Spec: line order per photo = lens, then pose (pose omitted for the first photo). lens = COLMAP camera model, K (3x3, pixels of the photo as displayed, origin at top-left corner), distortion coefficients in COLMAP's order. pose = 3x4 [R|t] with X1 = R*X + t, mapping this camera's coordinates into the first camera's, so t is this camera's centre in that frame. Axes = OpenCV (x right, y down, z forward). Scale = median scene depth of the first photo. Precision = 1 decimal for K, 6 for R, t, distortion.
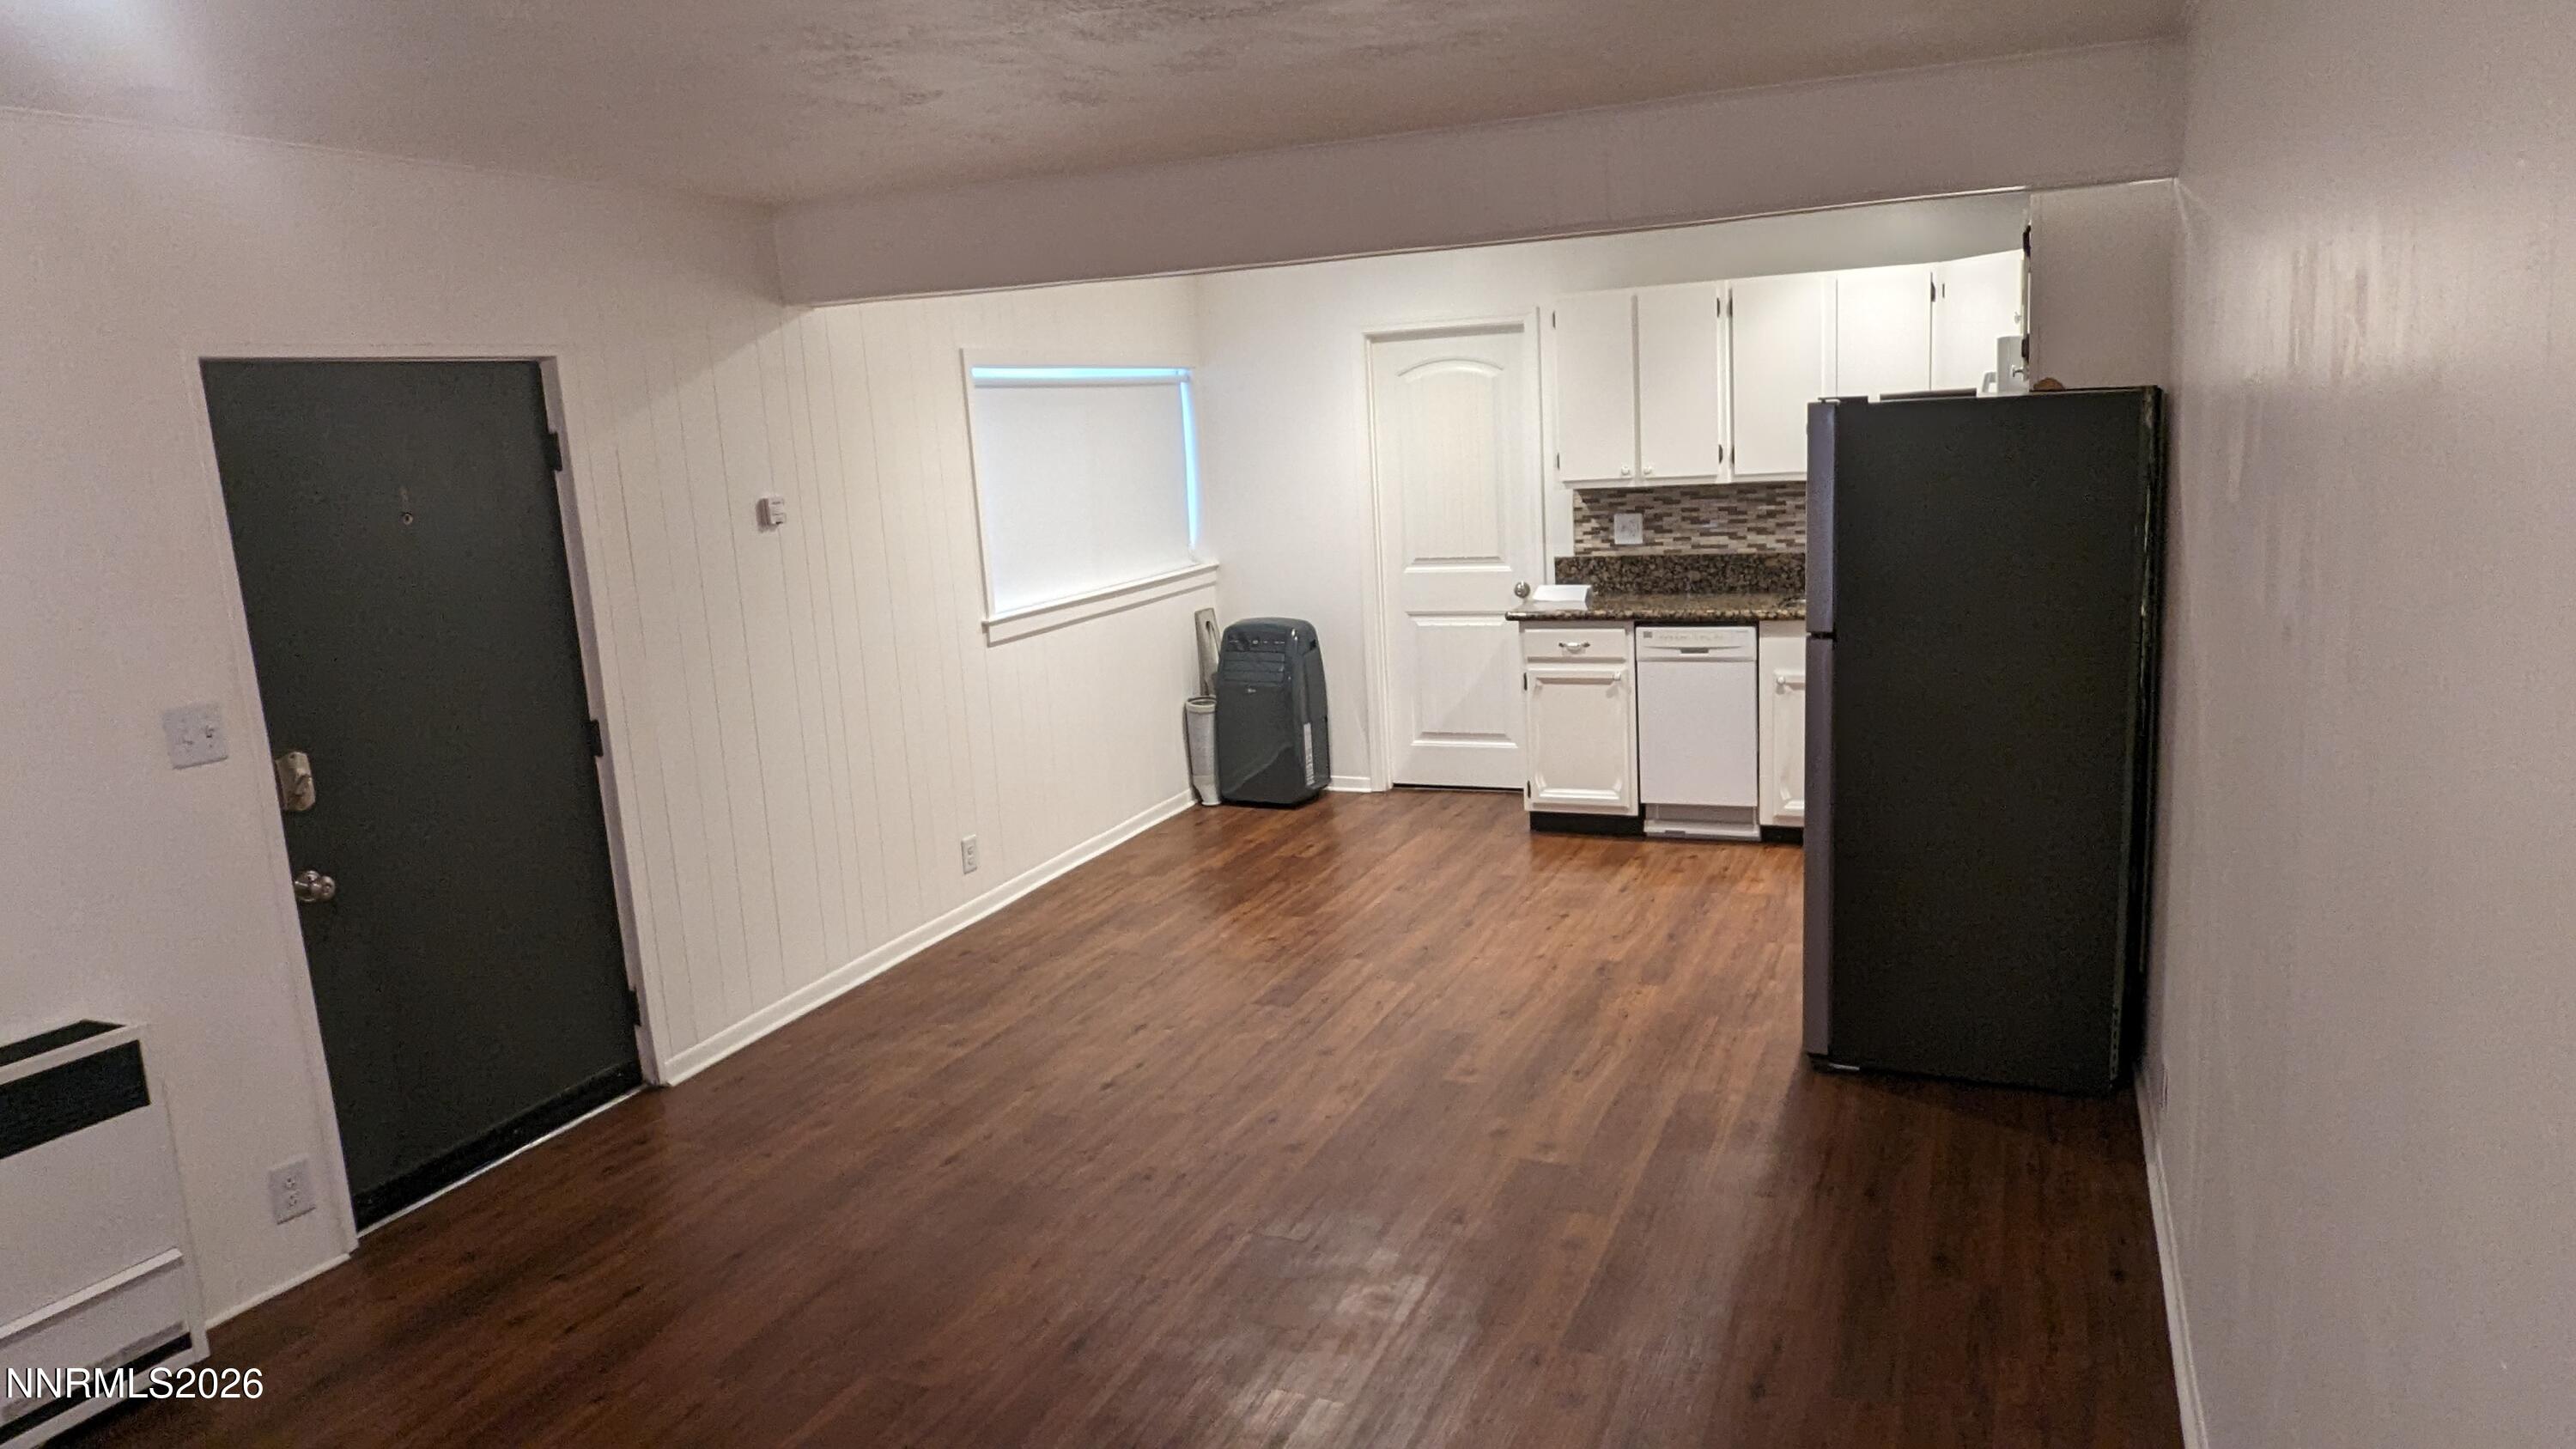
lens RADIAL K [[1644.3, 0, 1287.5], [0, 1644.3, 723.6], [0, 0, 1]] dist [0.000261, -0.000142]
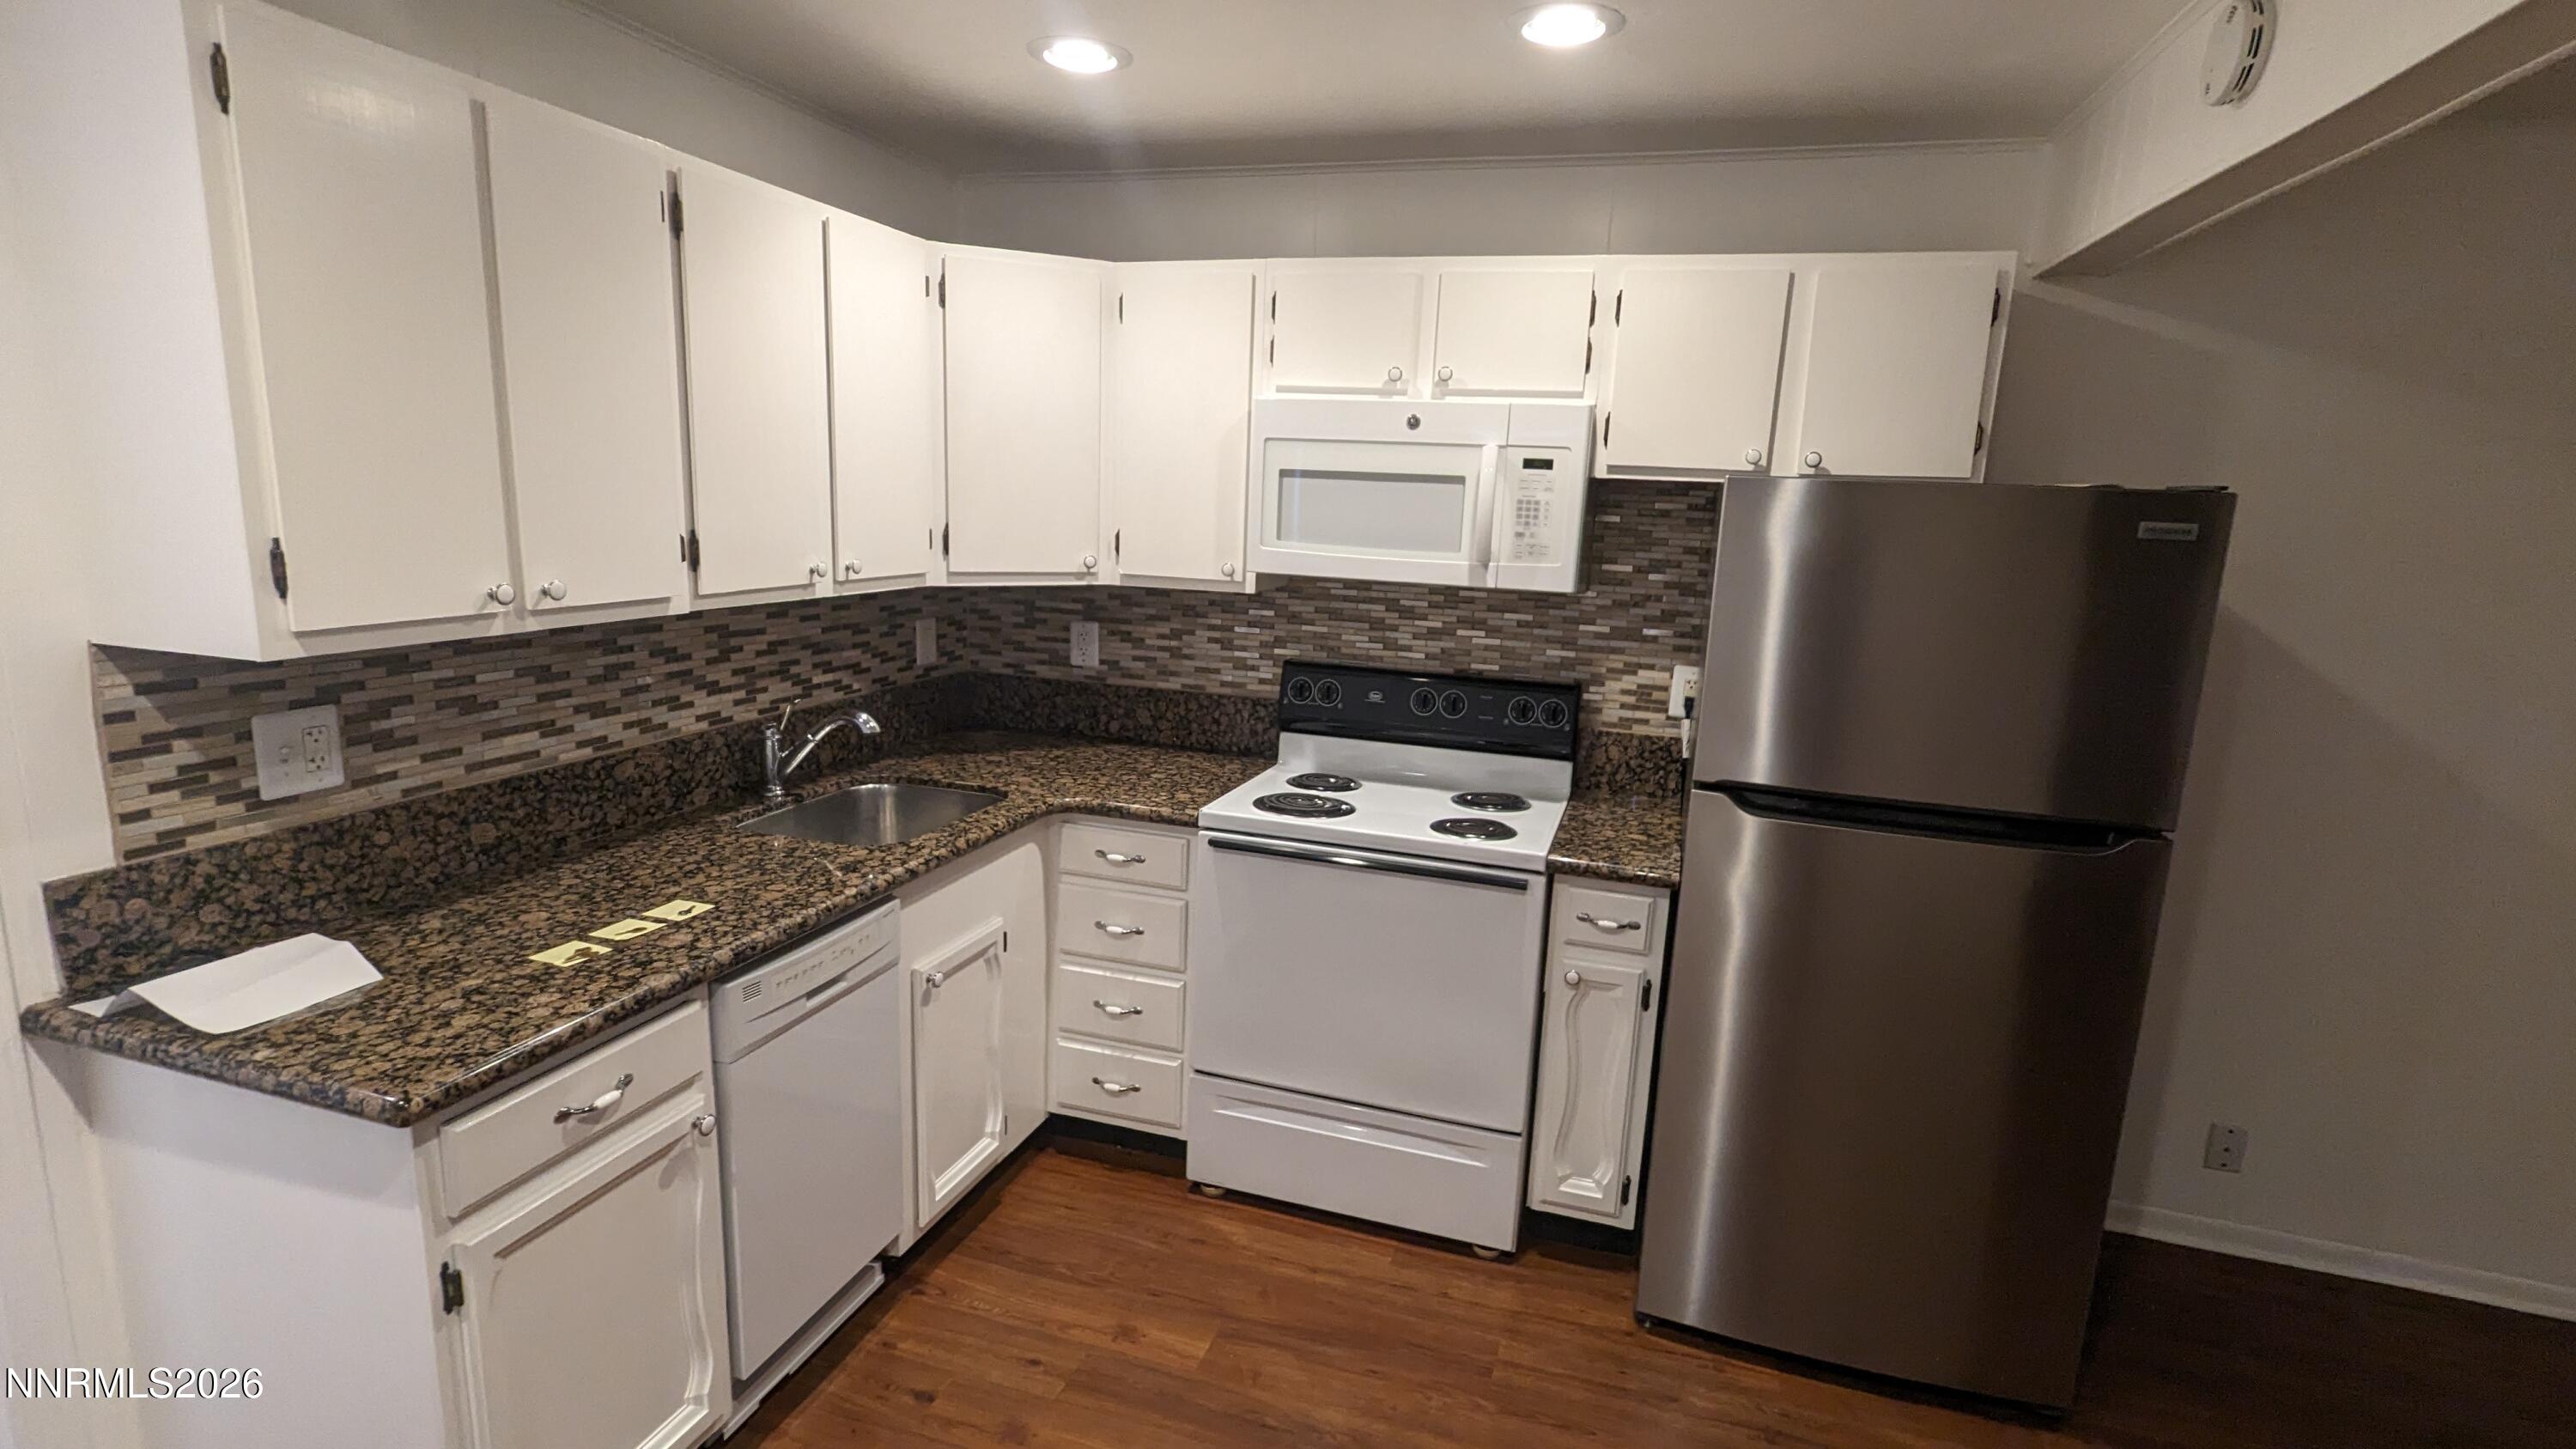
lens RADIAL K [[1212.6, 0, 1291.0], [0, 1212.6, 727.3], [0, 0, 1]] dist [-0.005325, -0.000388]
pose [[-0.104940, -0.139500, 0.984646, -0.076712], [0.149633, 0.976626, 0.154311, -0.135521], [-0.983157, 0.163529, -0.081613, 0.829303]]
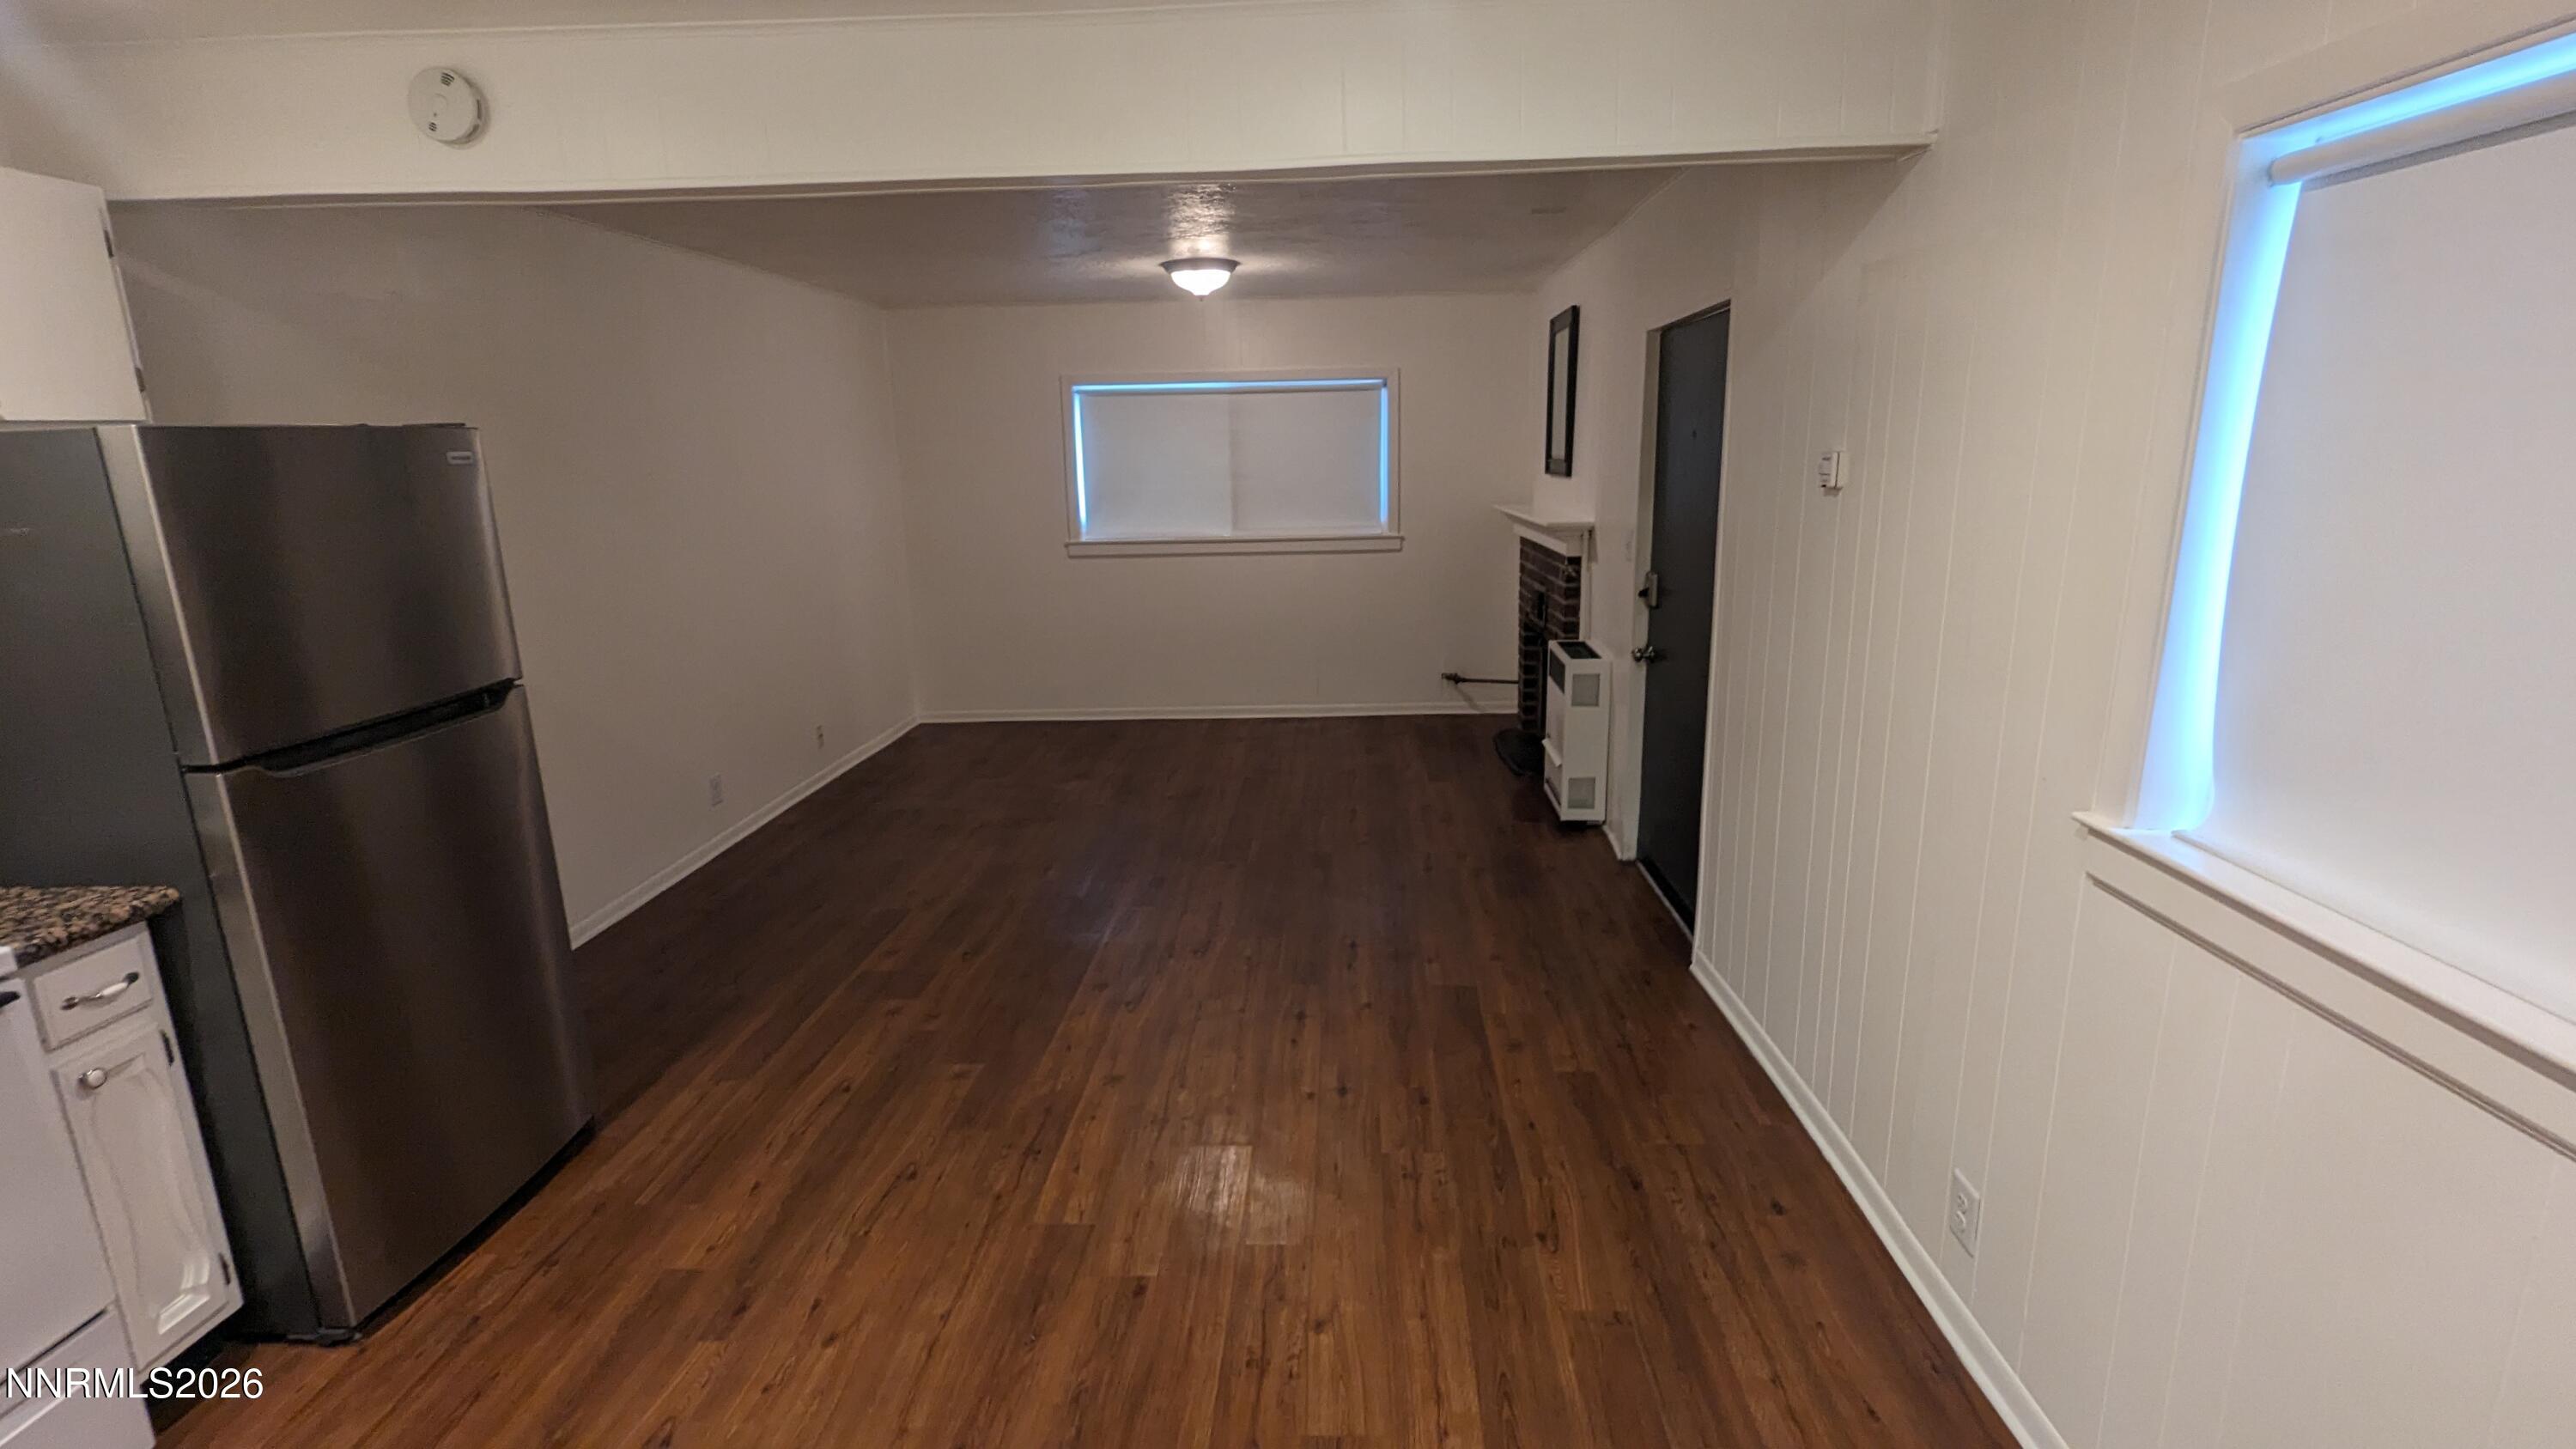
lens RADIAL K [[1212.6, 0, 1284.5], [0, 1212.6, 727.3], [0, 0, 1]] dist [-0.005325, -0.000388]
pose [[-0.932730, 0.157529, -0.324345, 0.084261], [0.008287, 0.908647, 0.417484, -0.184982], [0.360481, 0.386712, -0.848827, 1.042405]]
